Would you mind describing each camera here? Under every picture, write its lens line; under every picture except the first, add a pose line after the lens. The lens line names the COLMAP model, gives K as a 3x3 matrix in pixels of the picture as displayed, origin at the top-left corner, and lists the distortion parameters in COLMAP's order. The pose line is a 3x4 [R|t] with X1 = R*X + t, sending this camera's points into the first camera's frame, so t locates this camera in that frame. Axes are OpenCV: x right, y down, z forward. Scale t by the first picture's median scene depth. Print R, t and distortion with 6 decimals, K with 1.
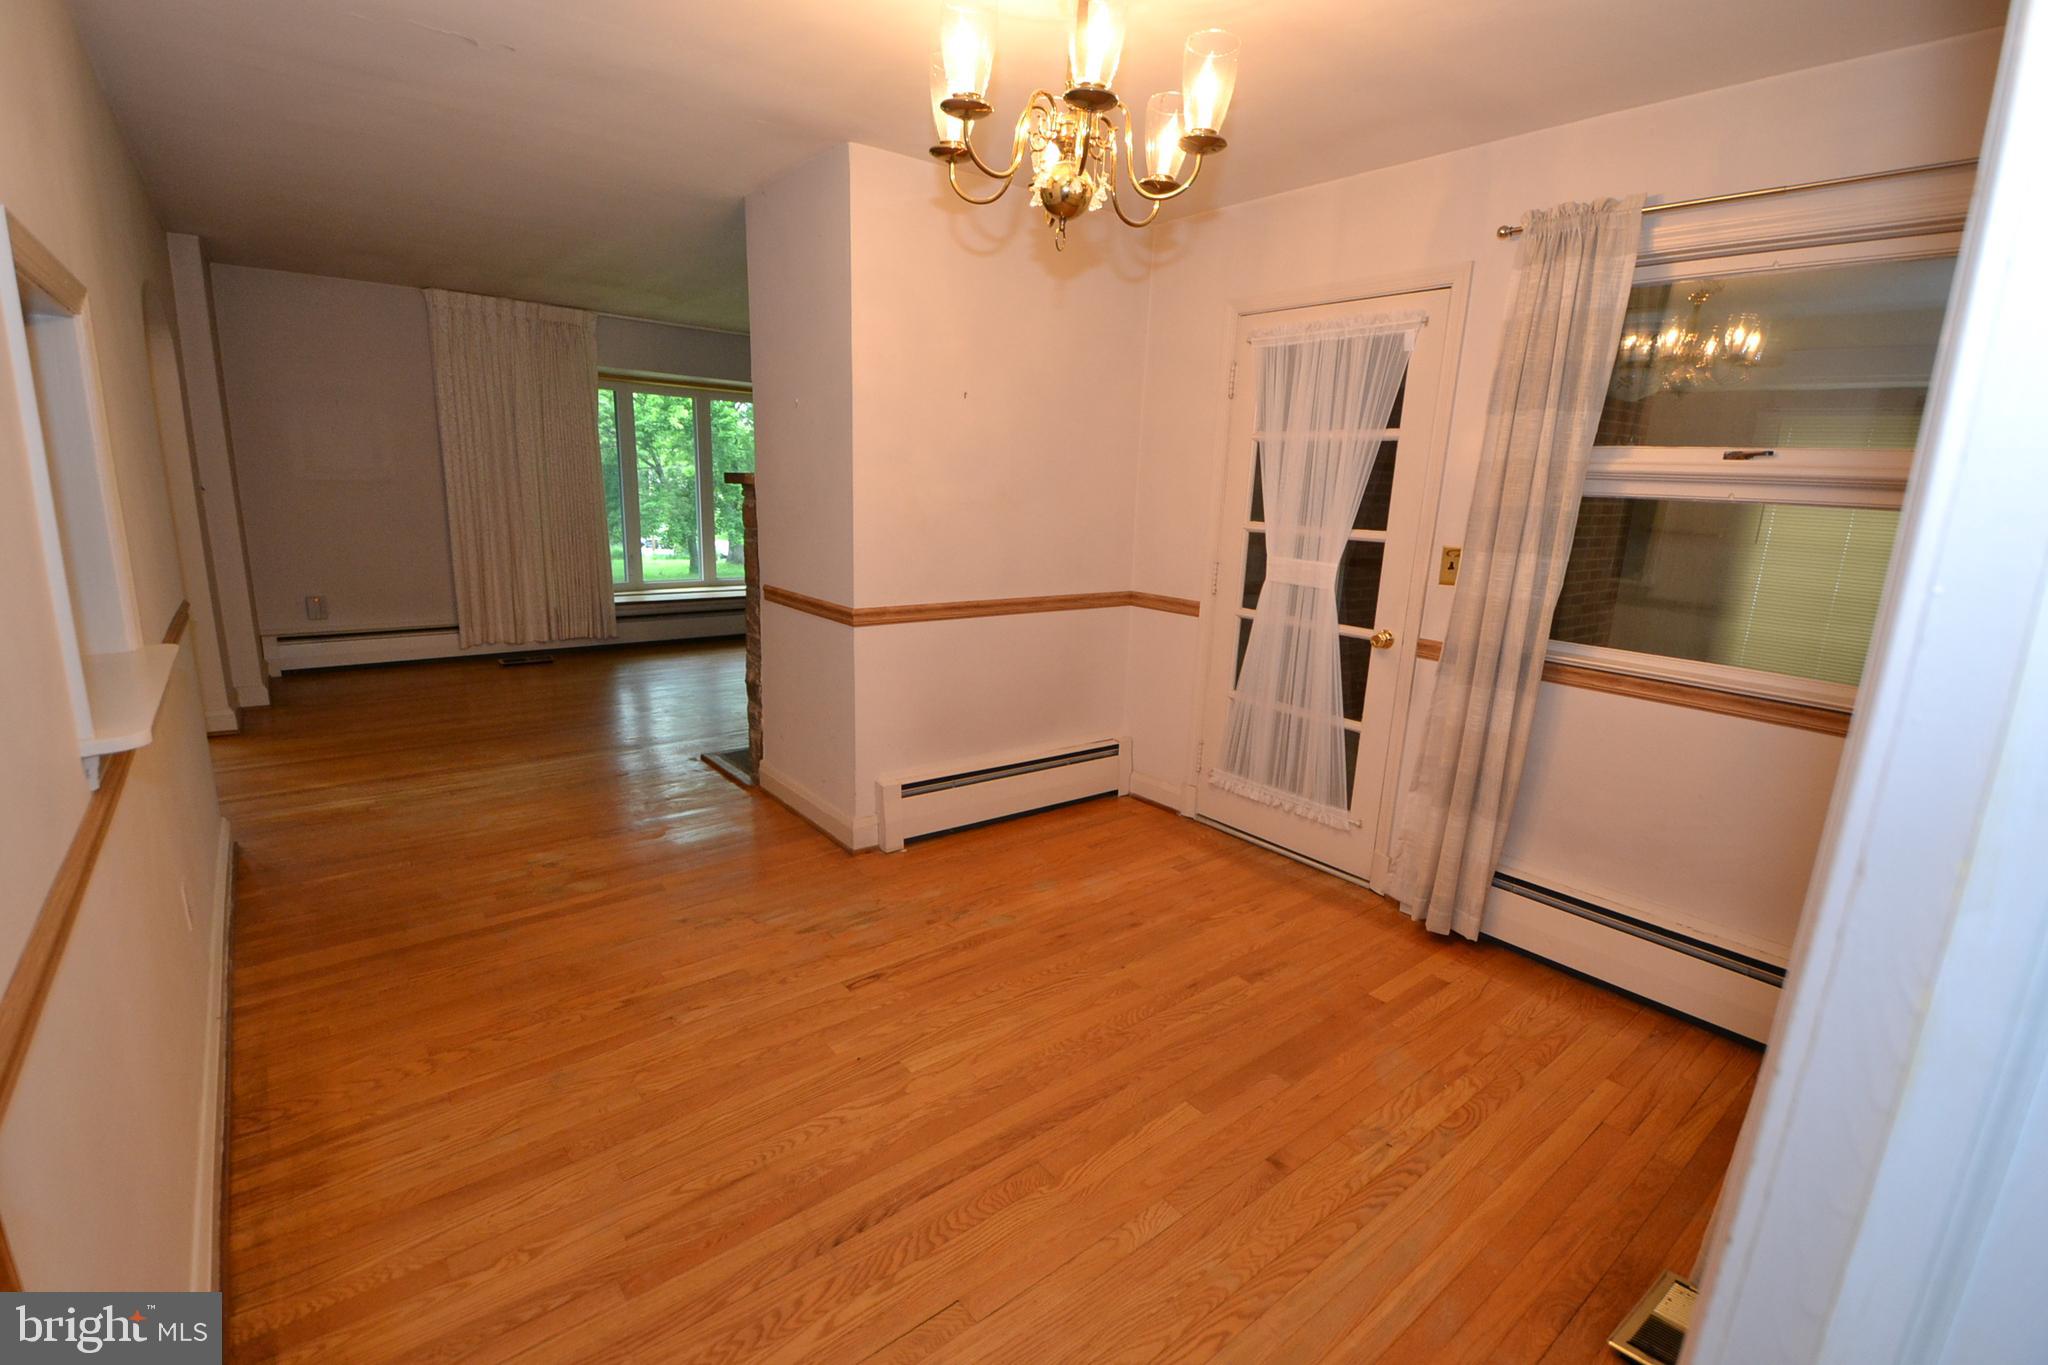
lens RADIAL K [[904.8, 0, 1017.5], [0, 904.8, 683.5], [0, 0, 1]] dist [0.022058, -0.025484]
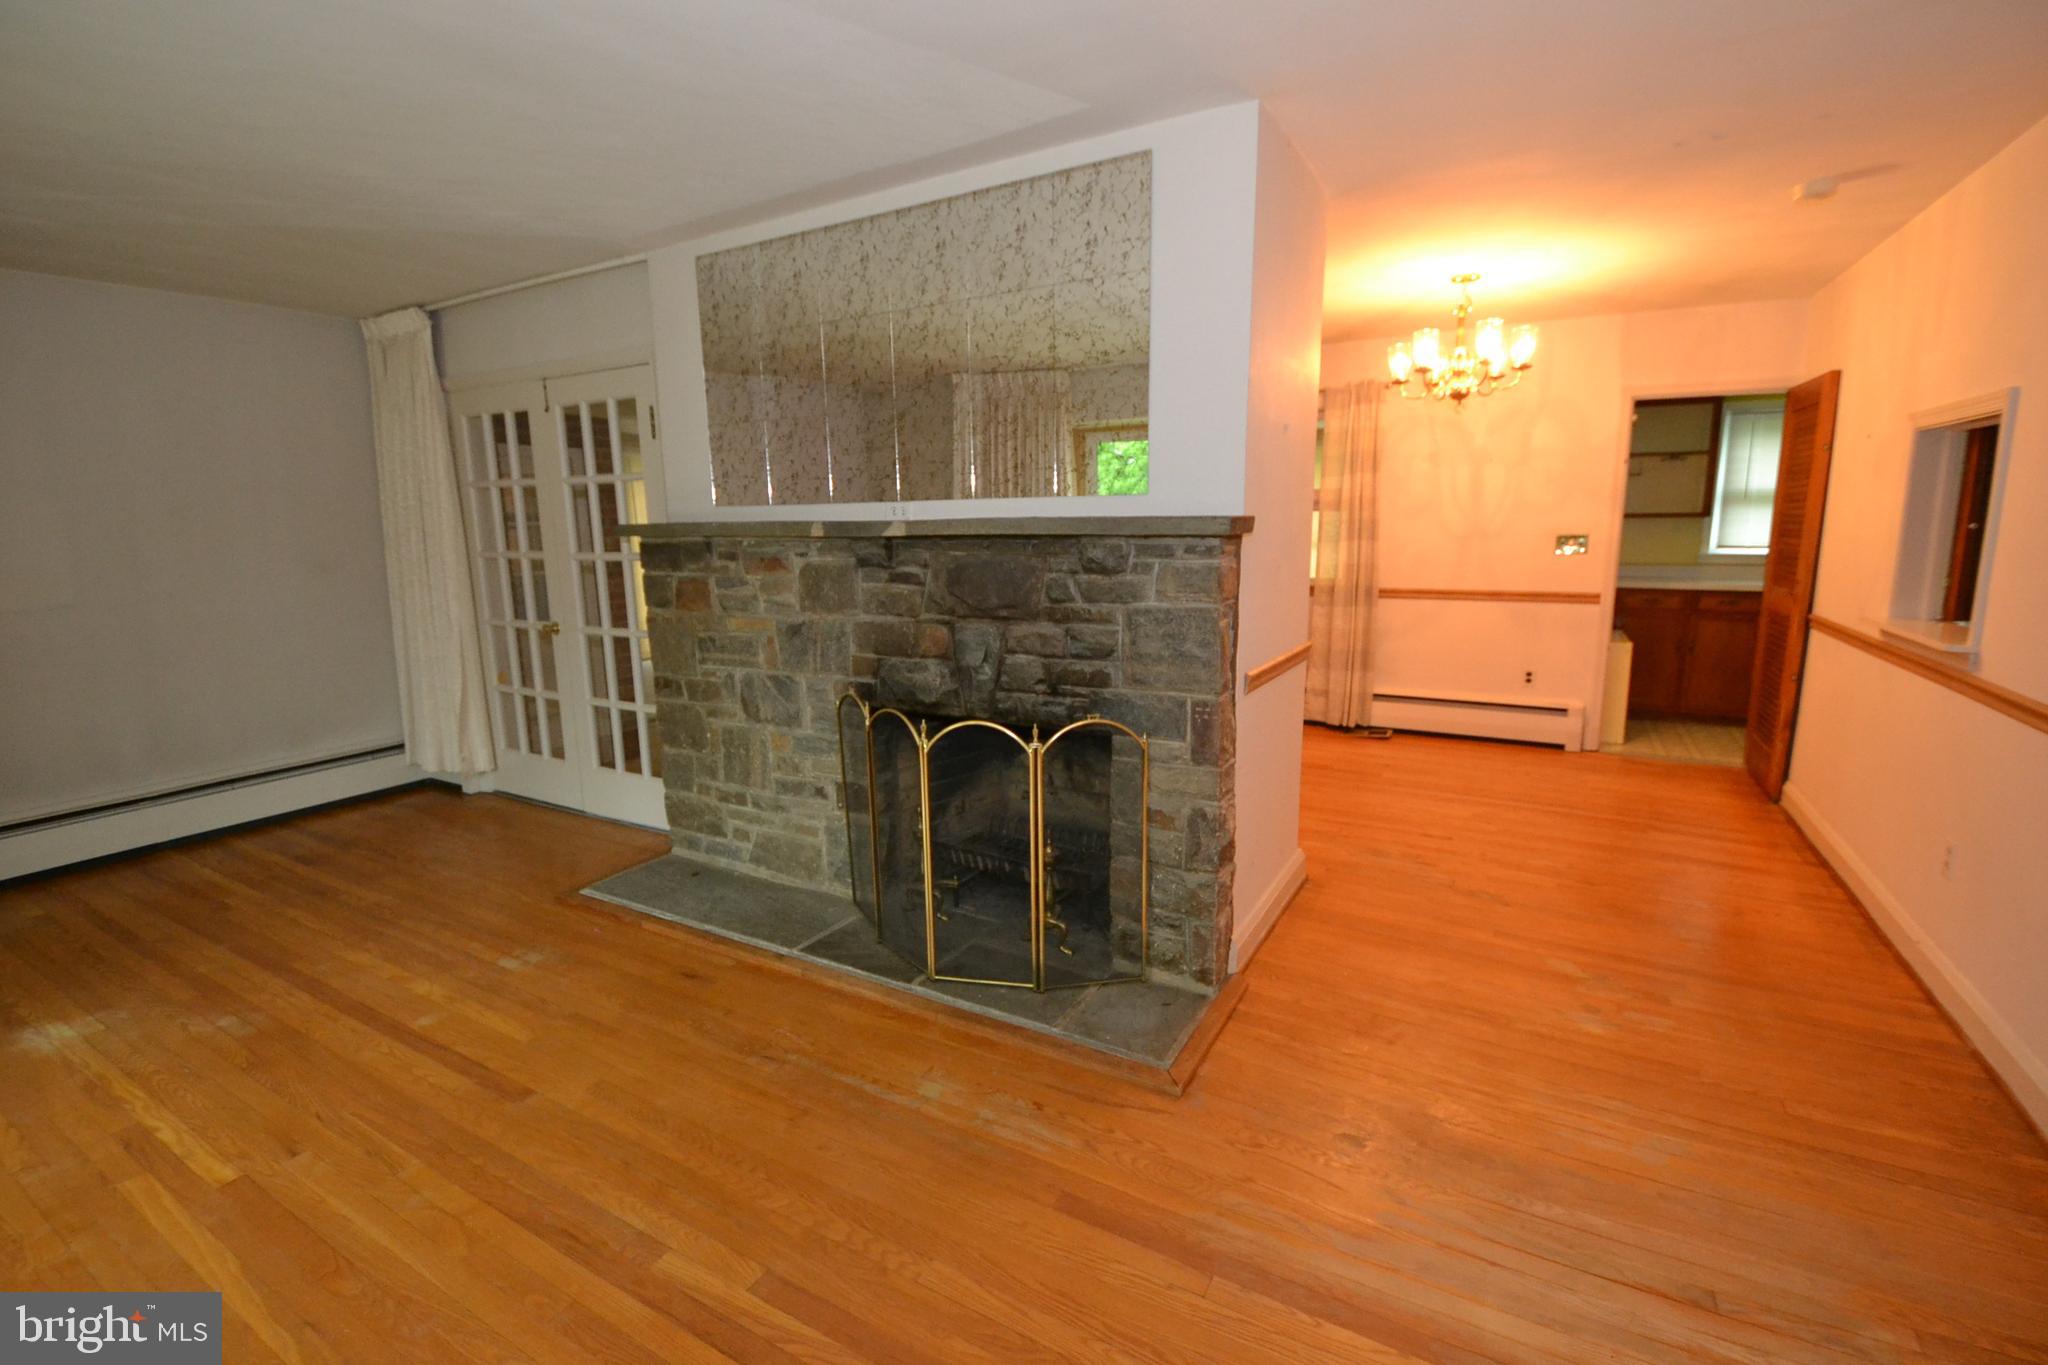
lens RADIAL K [[904.8, 0, 1017.5], [0, 904.8, 683.5], [0, 0, 1]] dist [0.022058, -0.025484]
pose [[-0.357136, -0.197821, 0.912864, -1.007620], [0.209030, 0.935602, 0.284526, -0.396005], [-0.910363, 0.292431, -0.292787, 1.609974]]
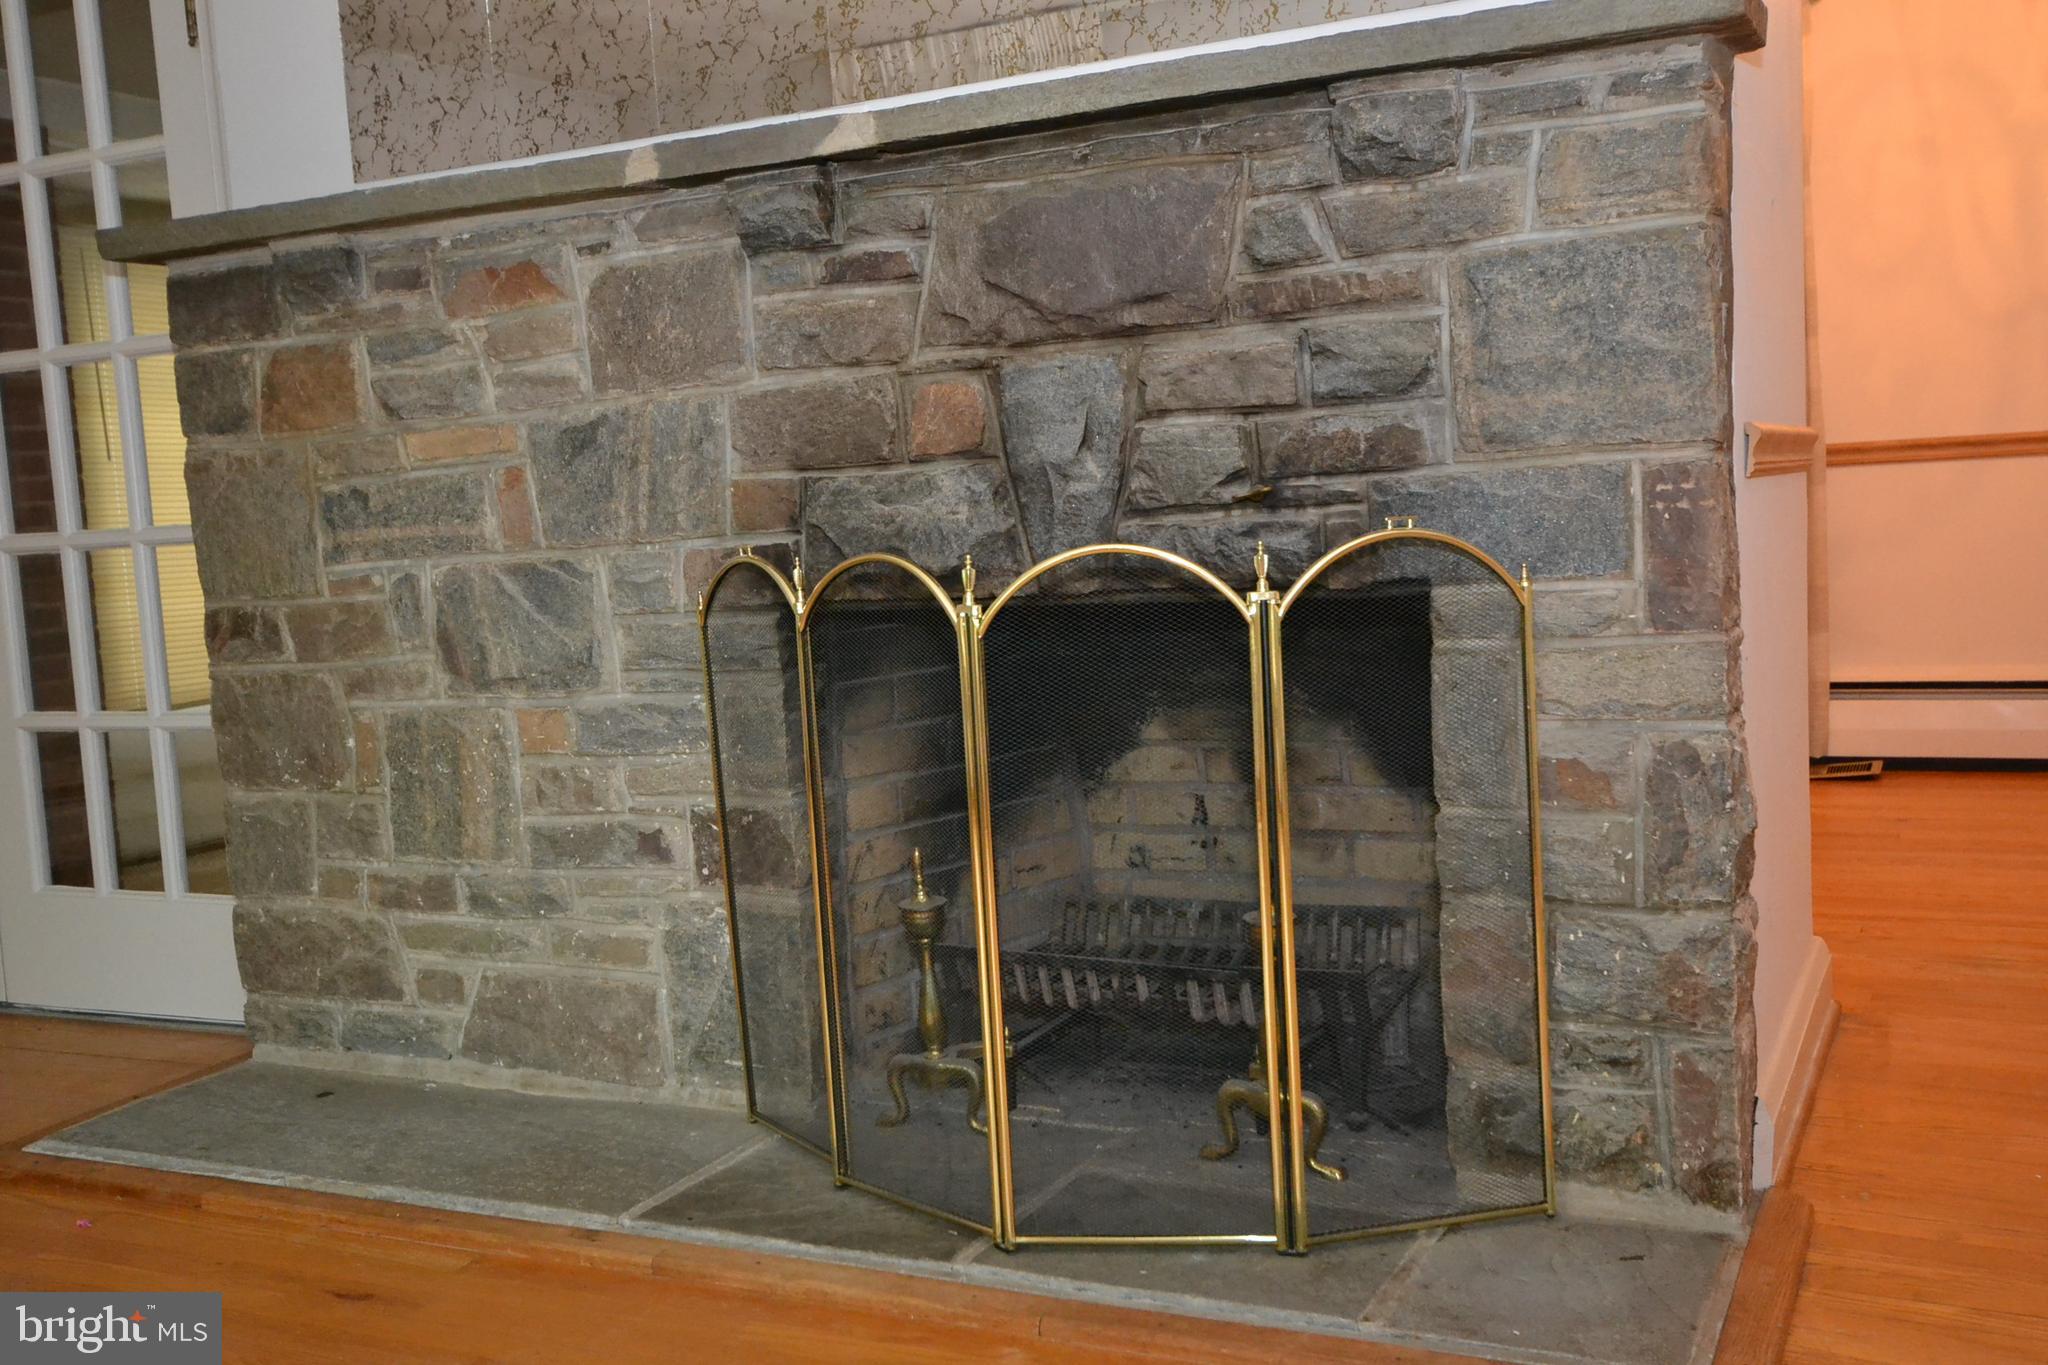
lens RADIAL K [[1957.6, 0, 1024.0], [0, 1957.6, 682.5], [0, 0, 1]] dist [0.041018, -0.007454]
pose [[-0.419887, -0.097876, 0.902283, -0.880567], [0.238992, 0.947156, 0.213961, -0.255538], [-0.875544, 0.305478, -0.374307, 1.711152]]
